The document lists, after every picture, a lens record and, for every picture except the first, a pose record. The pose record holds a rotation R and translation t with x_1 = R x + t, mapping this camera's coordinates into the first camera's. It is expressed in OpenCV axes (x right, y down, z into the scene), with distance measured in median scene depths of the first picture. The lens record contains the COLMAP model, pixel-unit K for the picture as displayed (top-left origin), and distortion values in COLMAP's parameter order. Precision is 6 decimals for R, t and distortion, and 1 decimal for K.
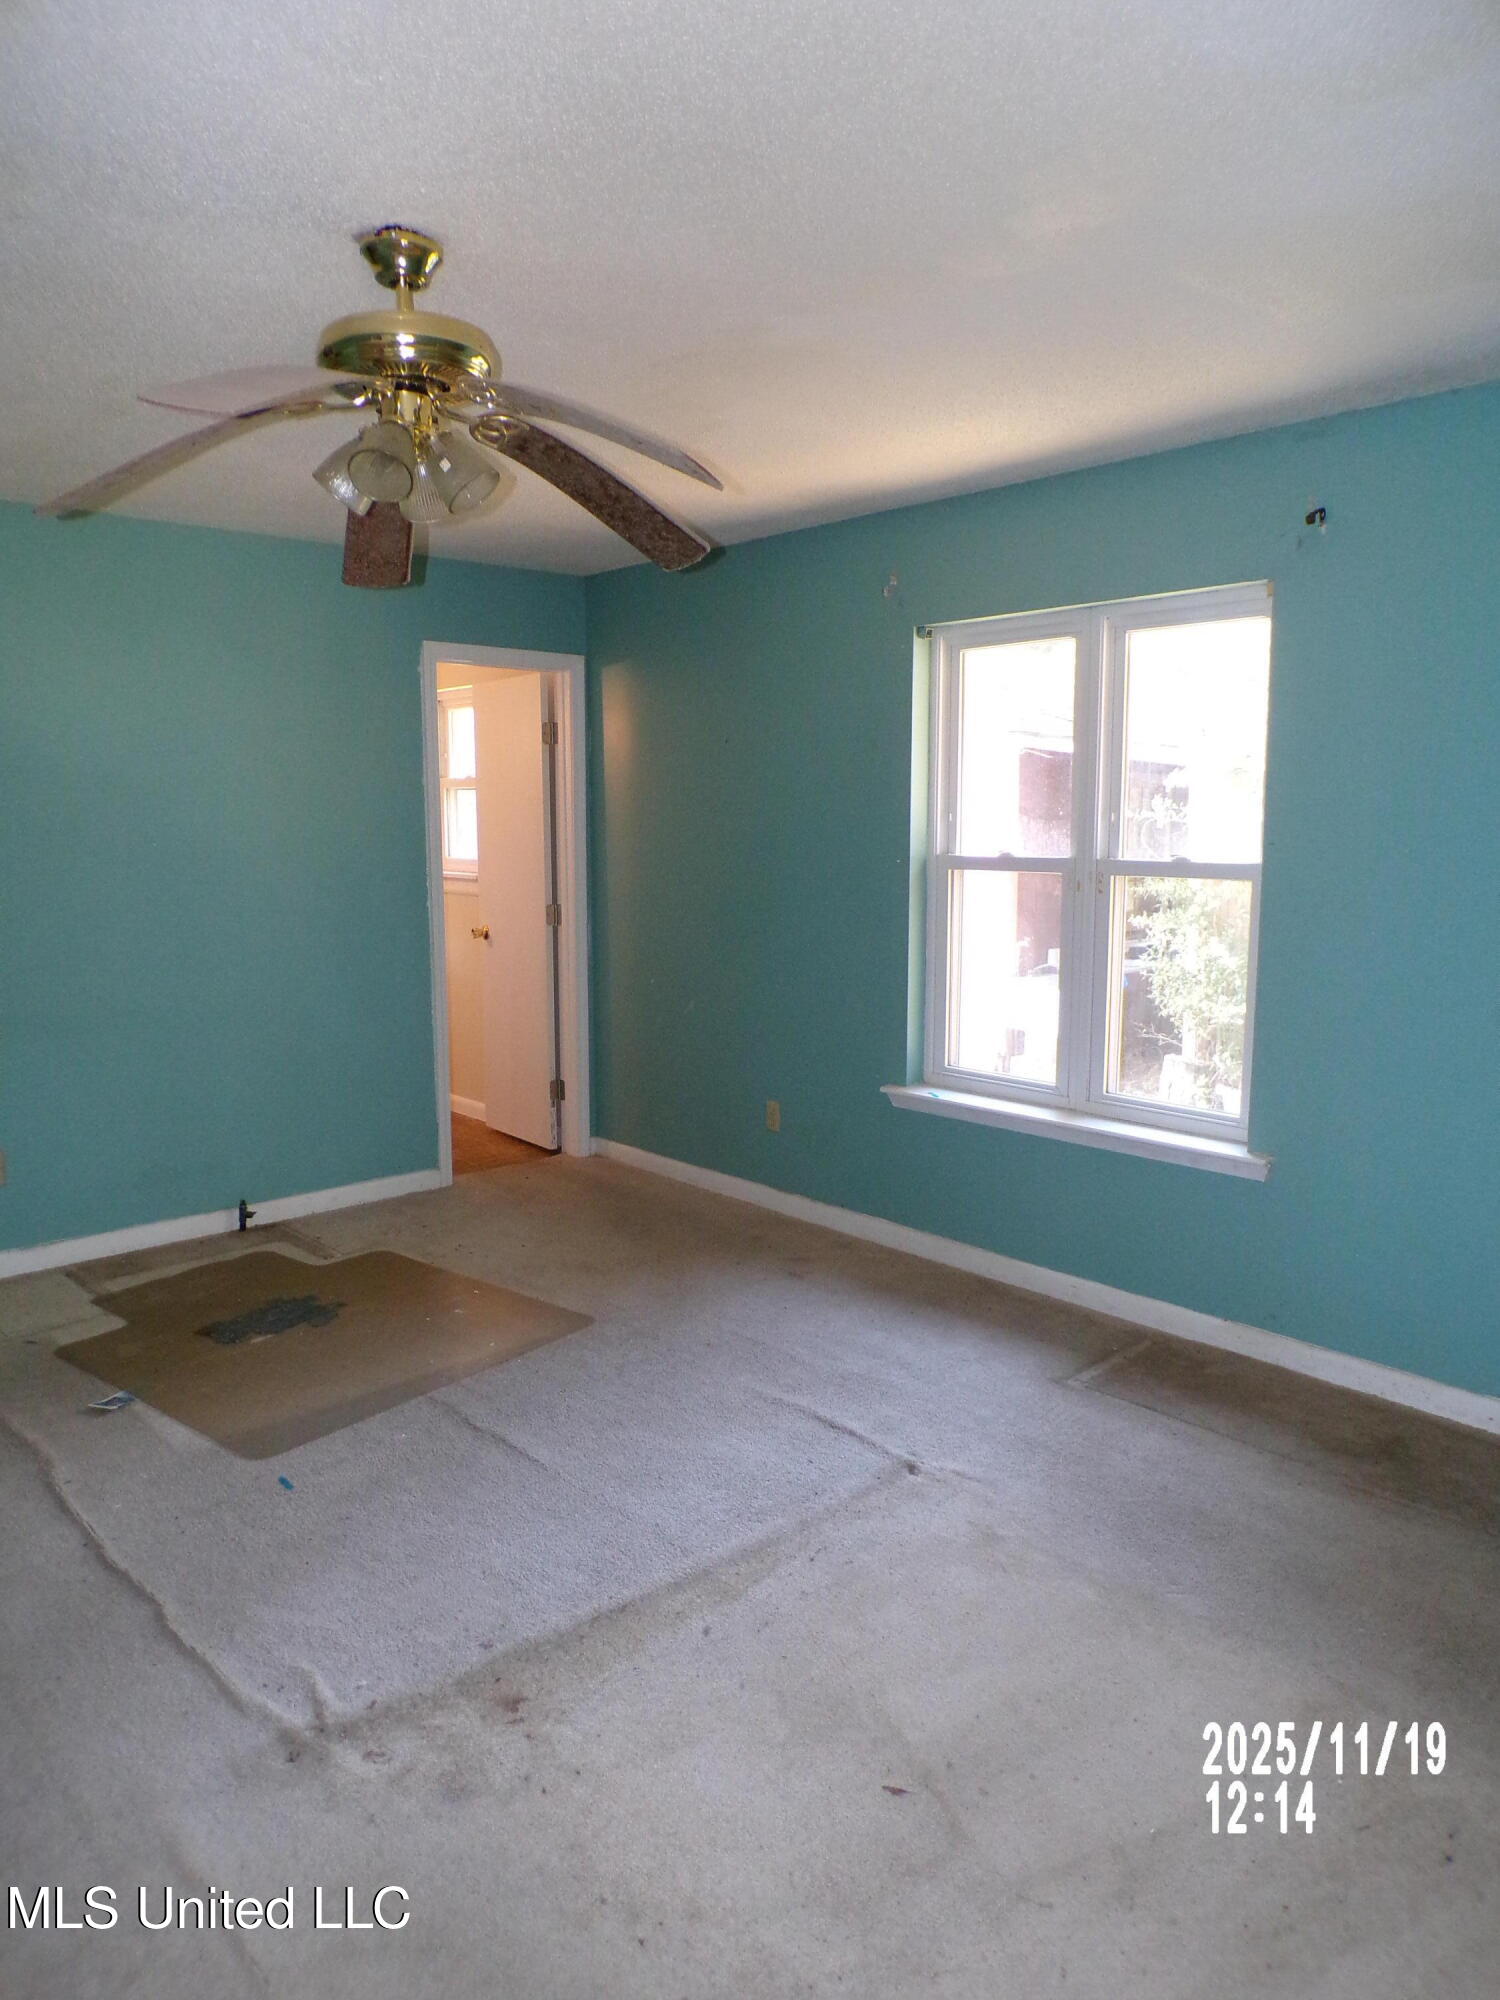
lens RADIAL K [[1351.9, 0, 750.0], [0, 1351.9, 1000.0], [0, 0, 1]] dist [-0.050572, 0.032109]
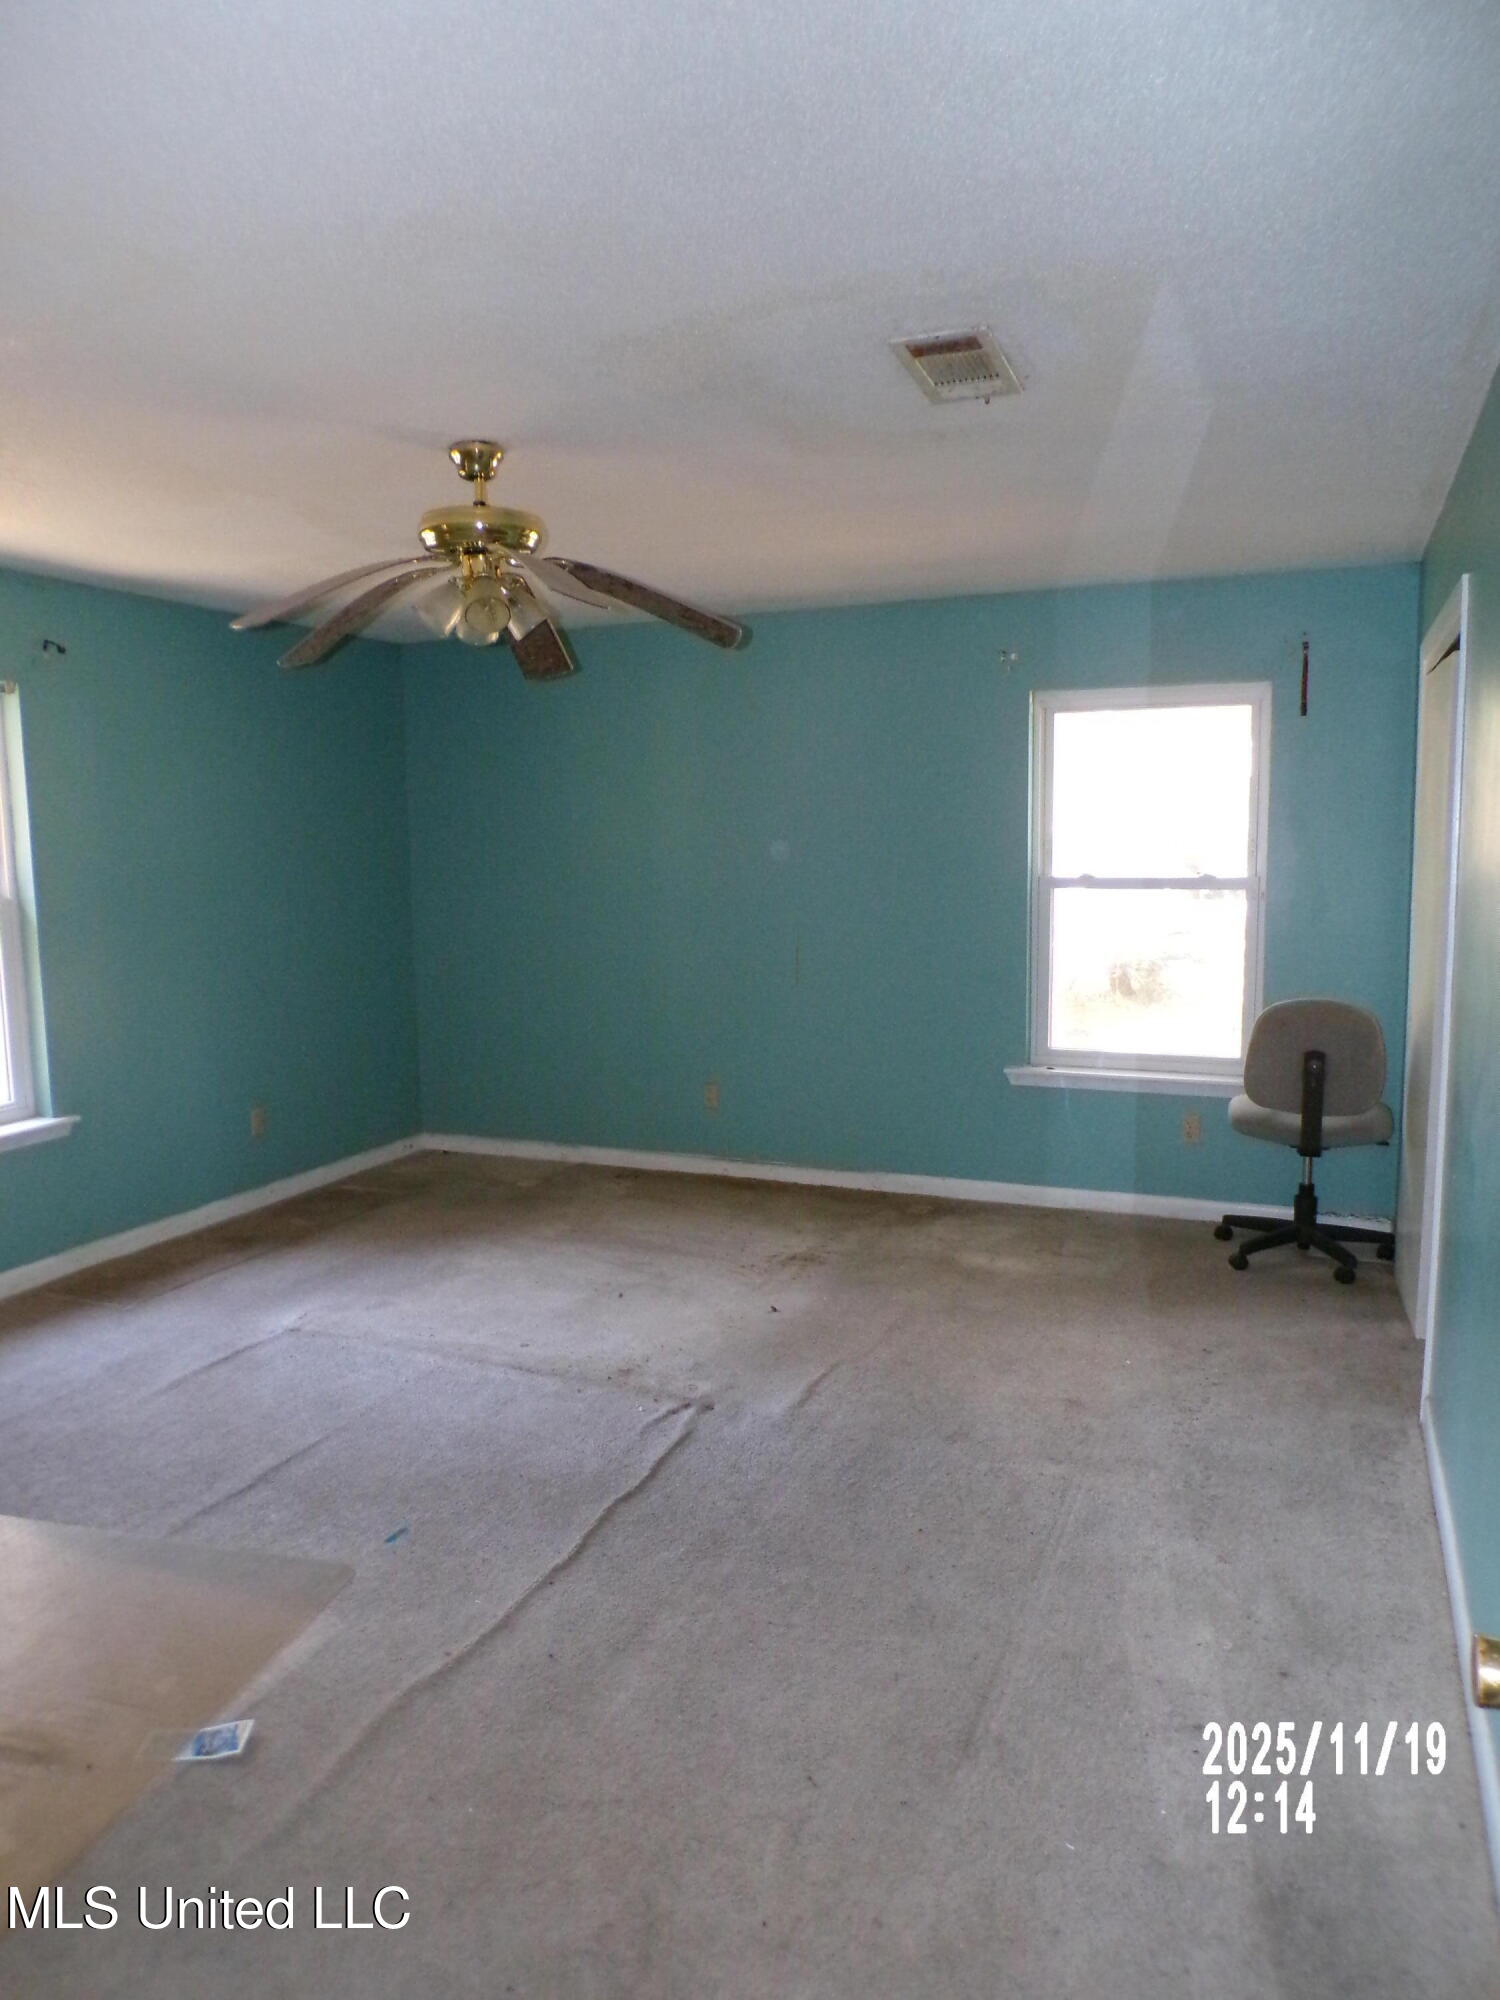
lens RADIAL K [[1351.9, 0, 750.0], [0, 1351.9, 1000.0], [0, 0, 1]] dist [-0.050572, 0.032109]
pose [[-0.418264, -0.097565, 0.903071, -1.320703], [0.141821, 0.975007, 0.171022, -0.153349], [-0.897186, 0.199606, -0.393973, 1.090735]]
